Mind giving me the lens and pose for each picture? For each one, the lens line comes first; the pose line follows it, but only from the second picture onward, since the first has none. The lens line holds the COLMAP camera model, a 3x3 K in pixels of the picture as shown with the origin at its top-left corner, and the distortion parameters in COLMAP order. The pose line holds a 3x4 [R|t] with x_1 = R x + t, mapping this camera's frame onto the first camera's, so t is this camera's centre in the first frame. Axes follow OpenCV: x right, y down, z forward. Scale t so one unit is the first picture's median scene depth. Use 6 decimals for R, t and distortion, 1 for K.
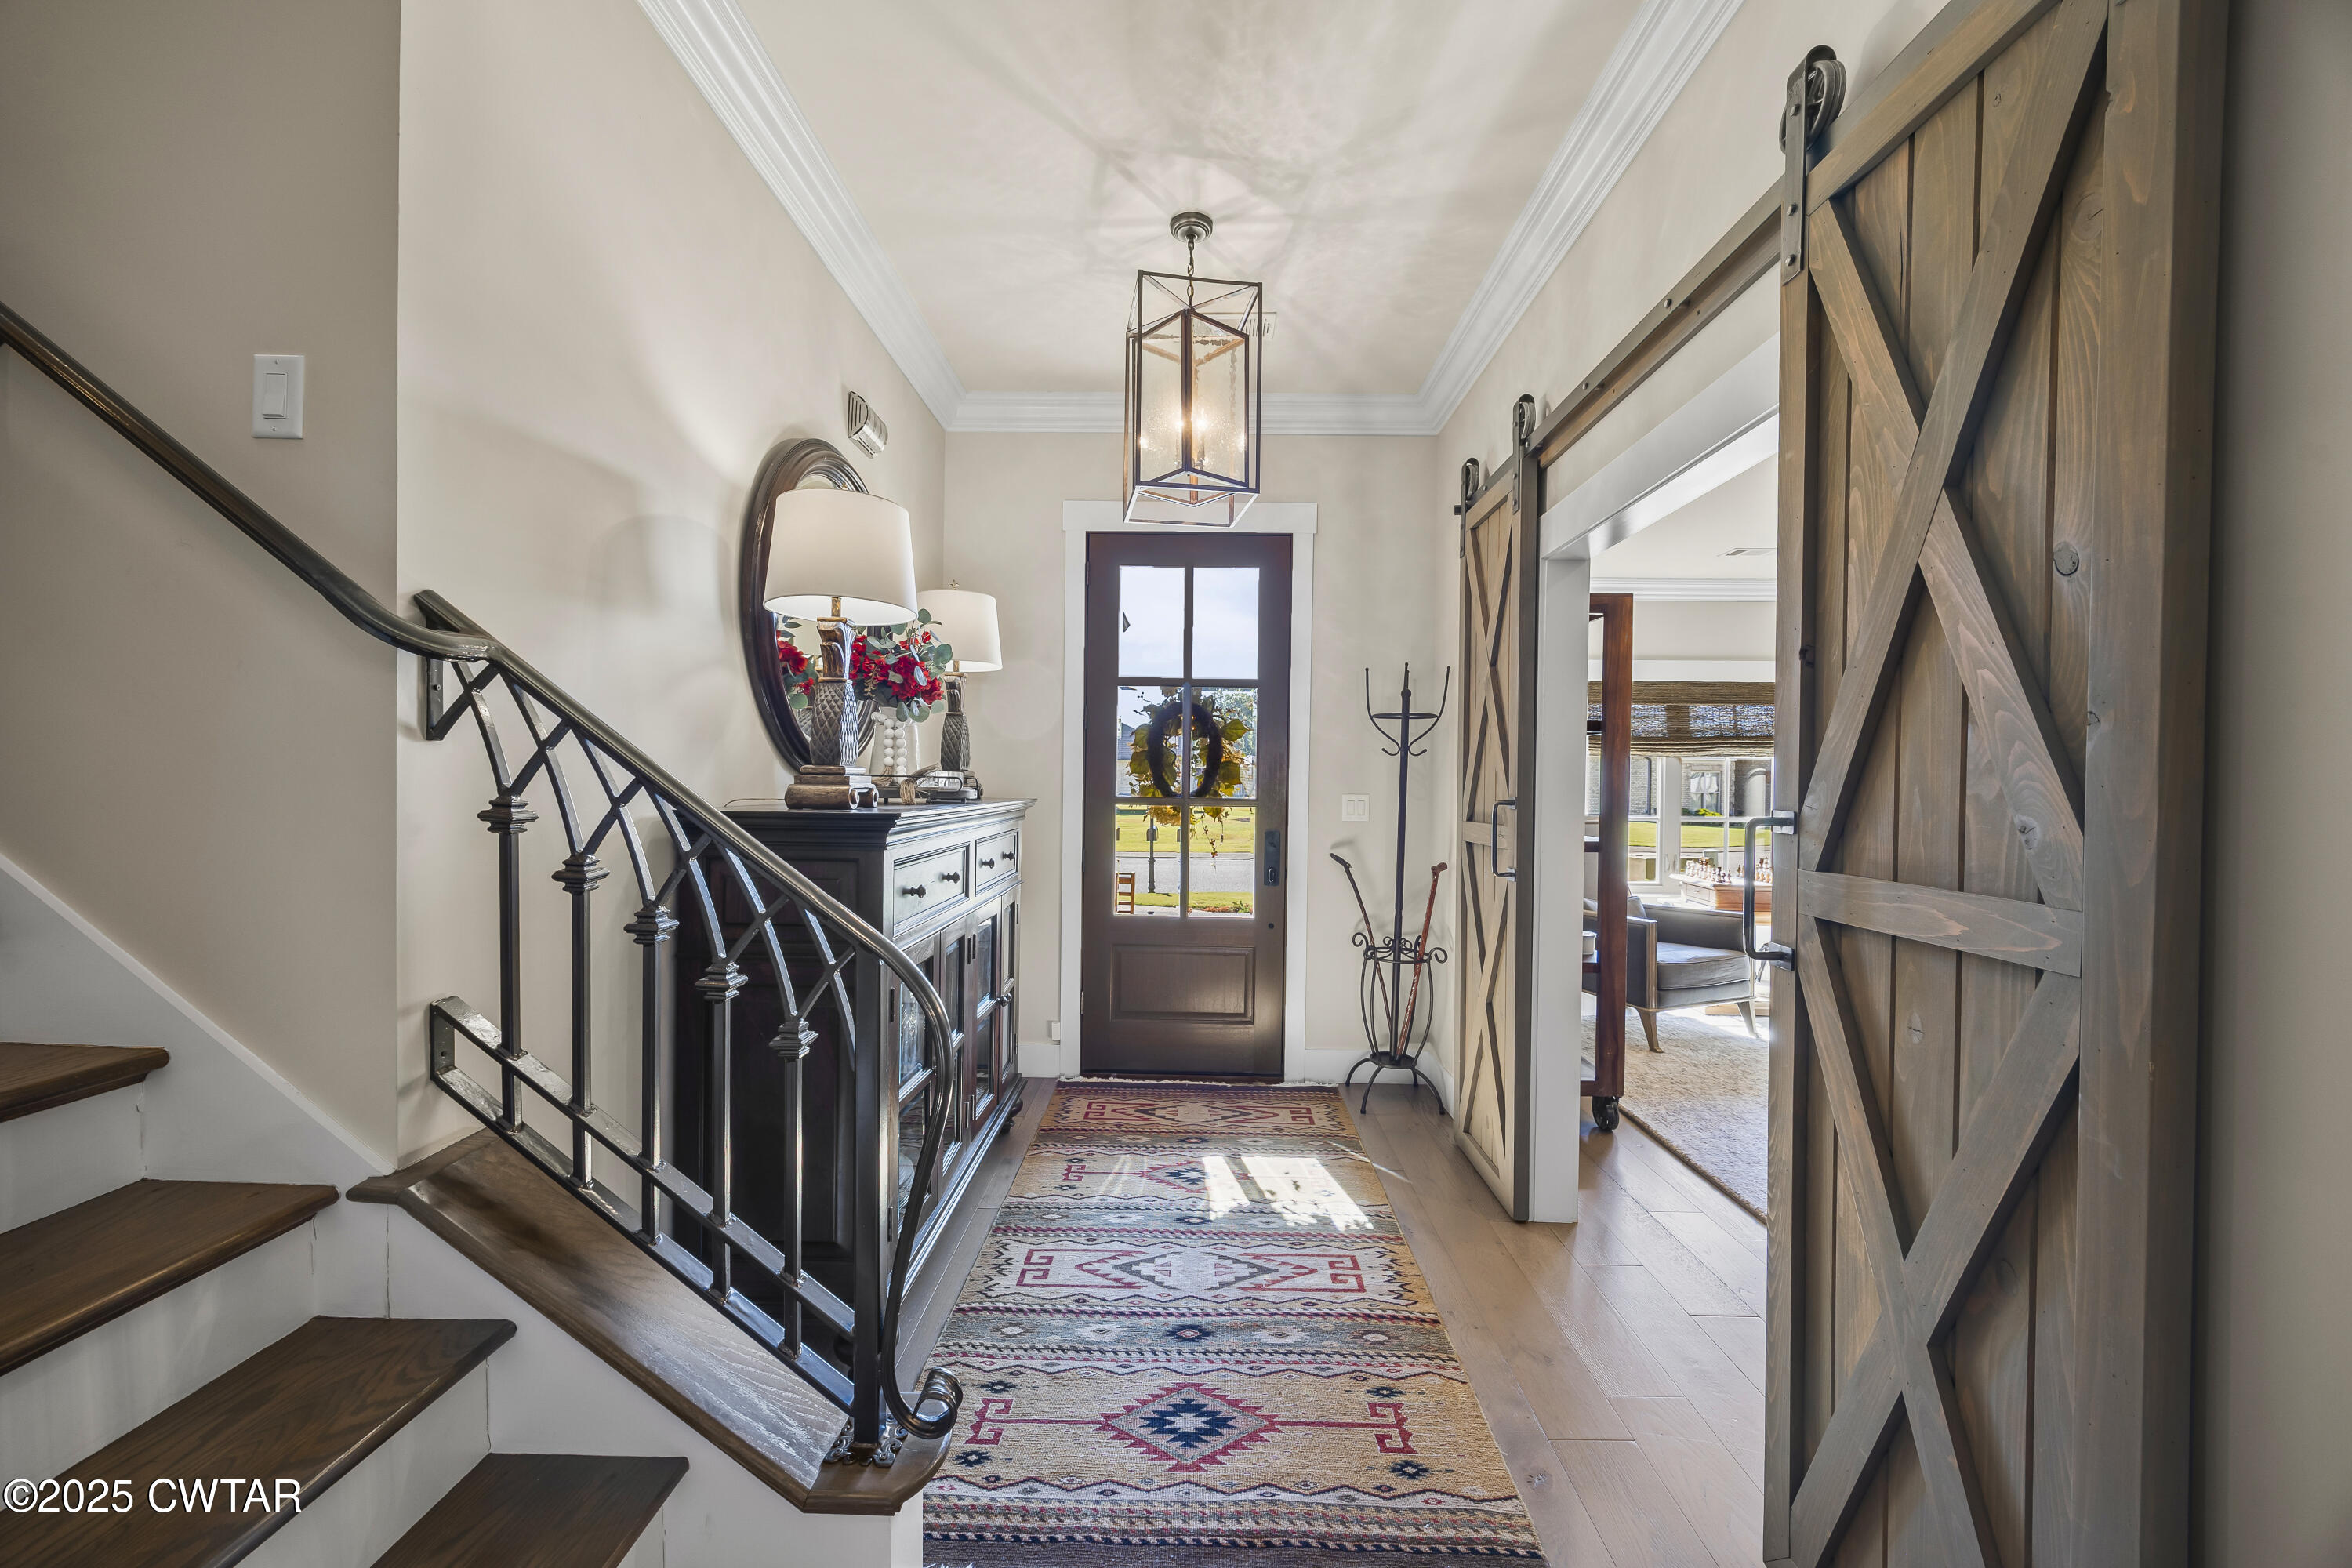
lens RADIAL K [[902.5, 0, 1179.6], [0, 902.5, 782.3], [0, 0, 1]] dist [-0.009474, -0.000229]
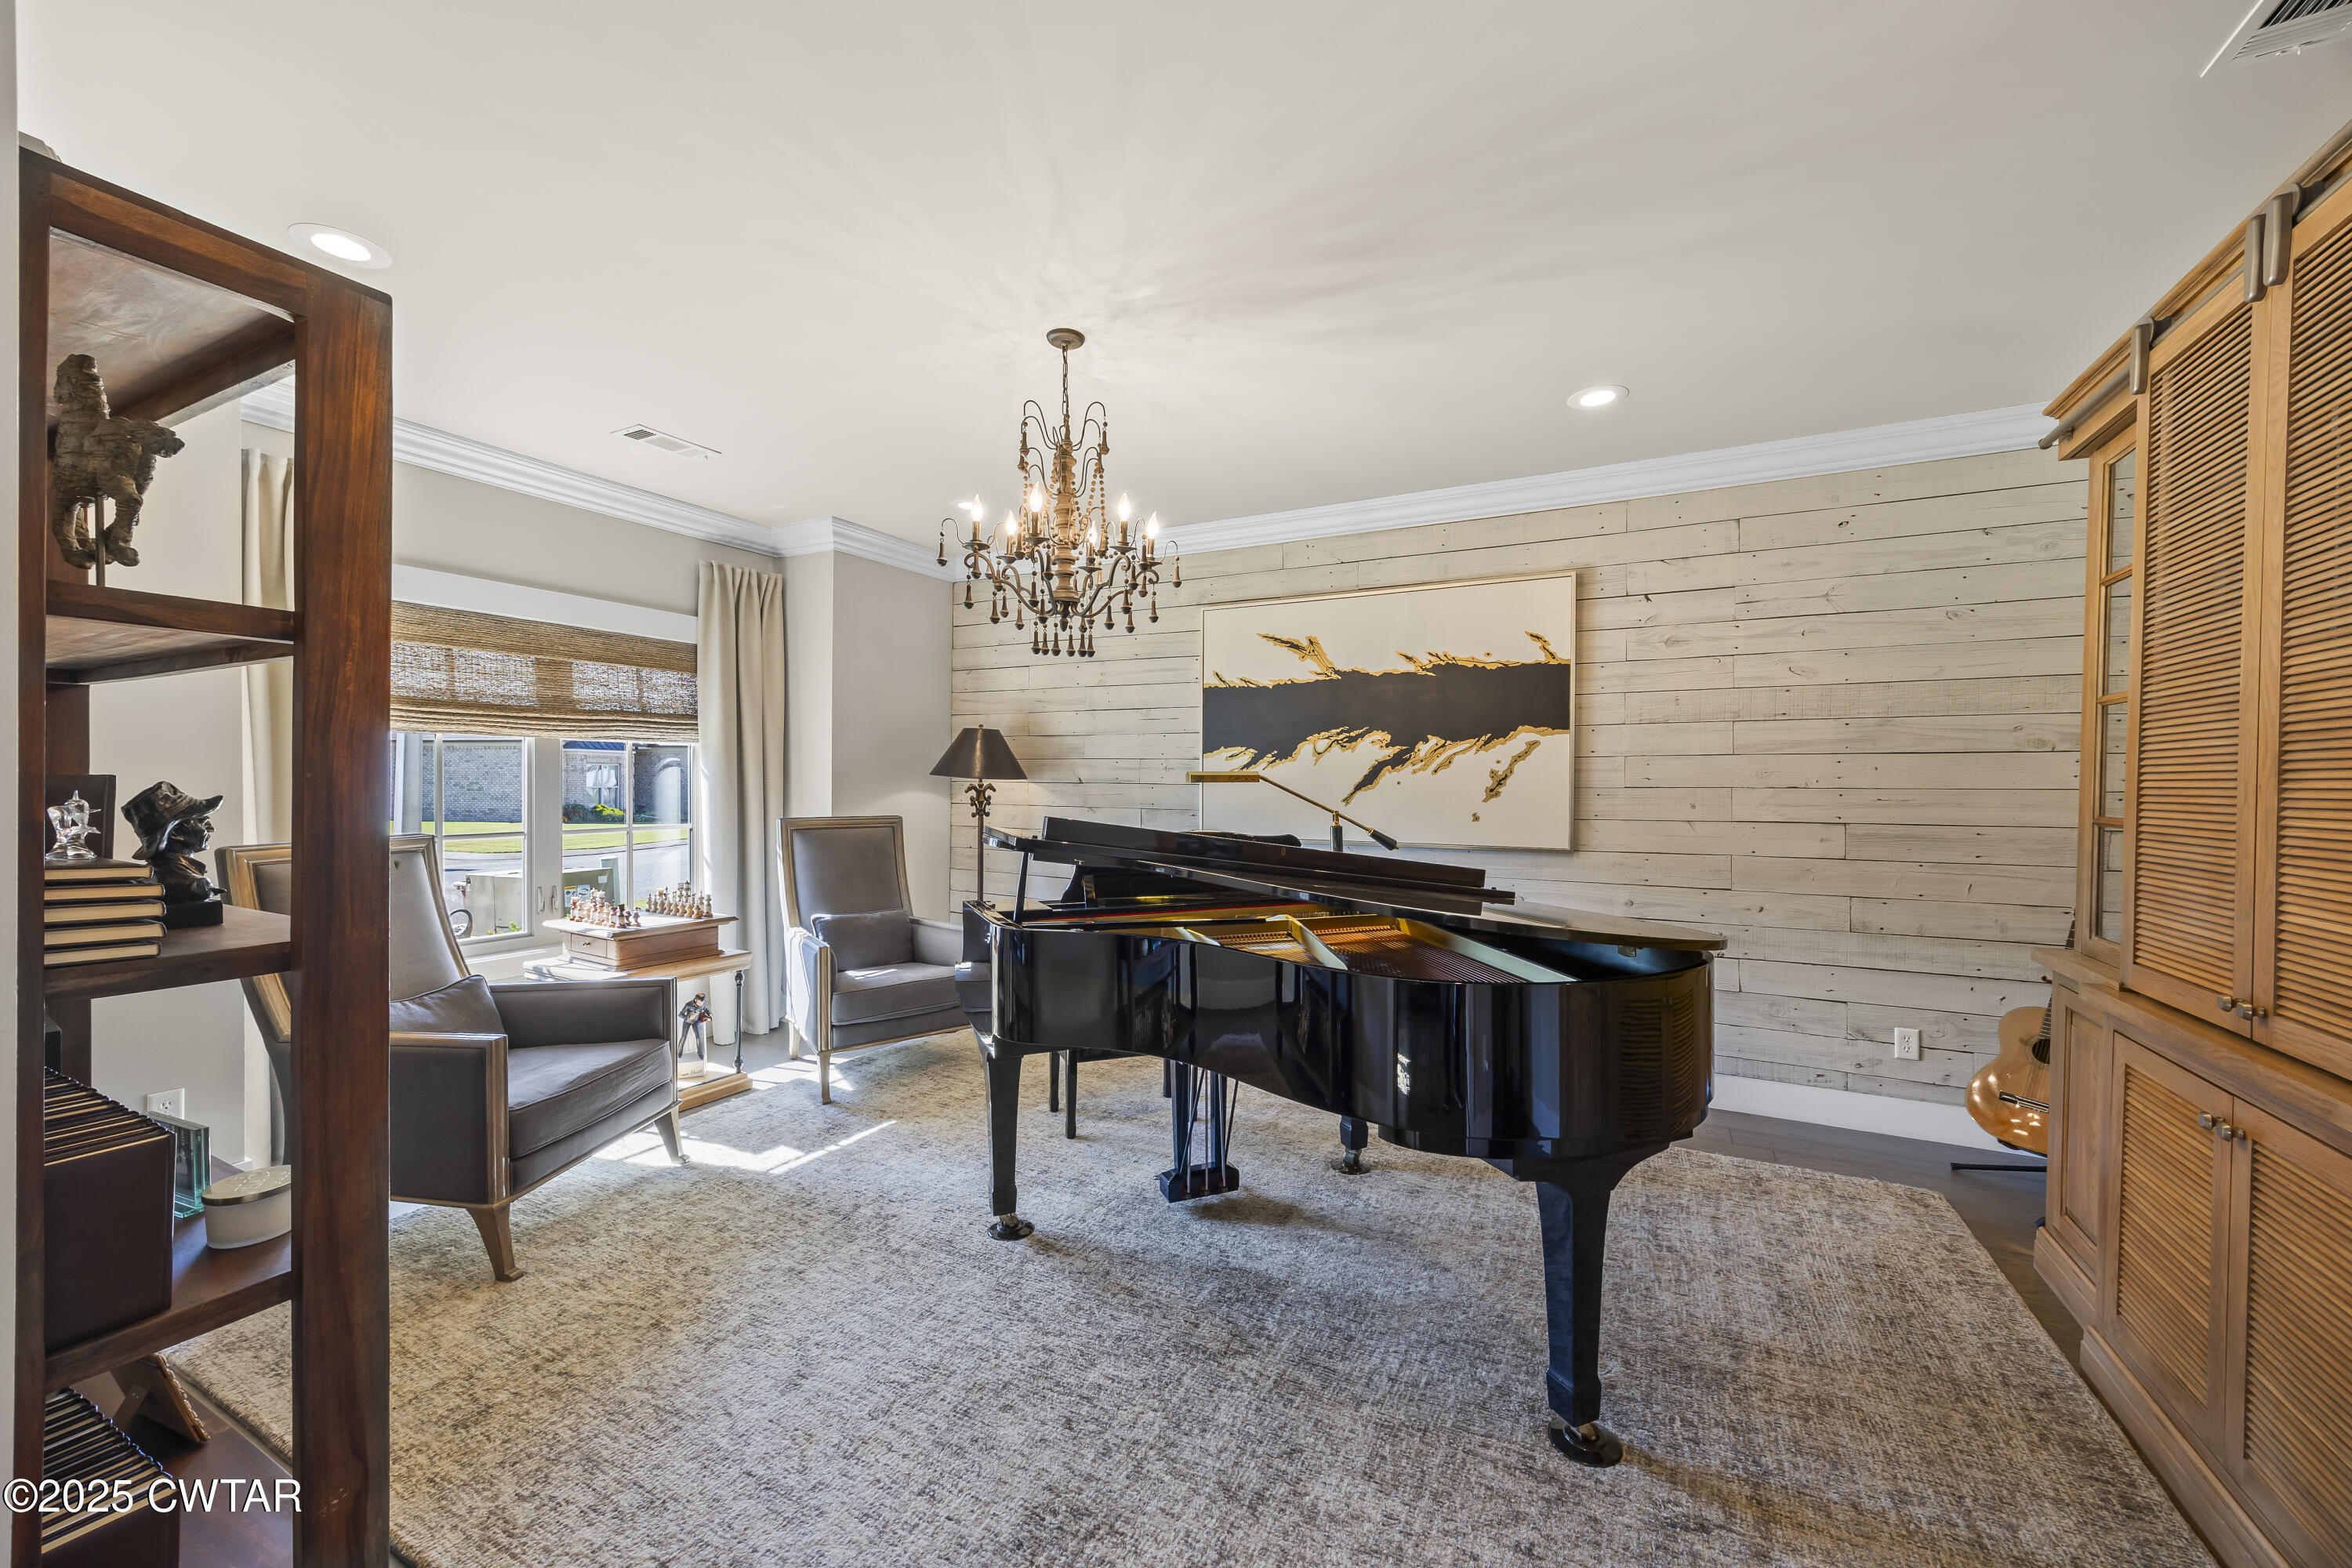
lens RADIAL K [[902.5, 0, 1180.4], [0, 902.5, 782.2], [0, 0, 1]] dist [-0.009474, -0.000229]
pose [[0.454757, -0.014067, 0.890504, 0.175935], [0.007126, 0.999901, 0.012156, -0.000463], [-0.890587, 0.000817, 0.454812, 0.292803]]
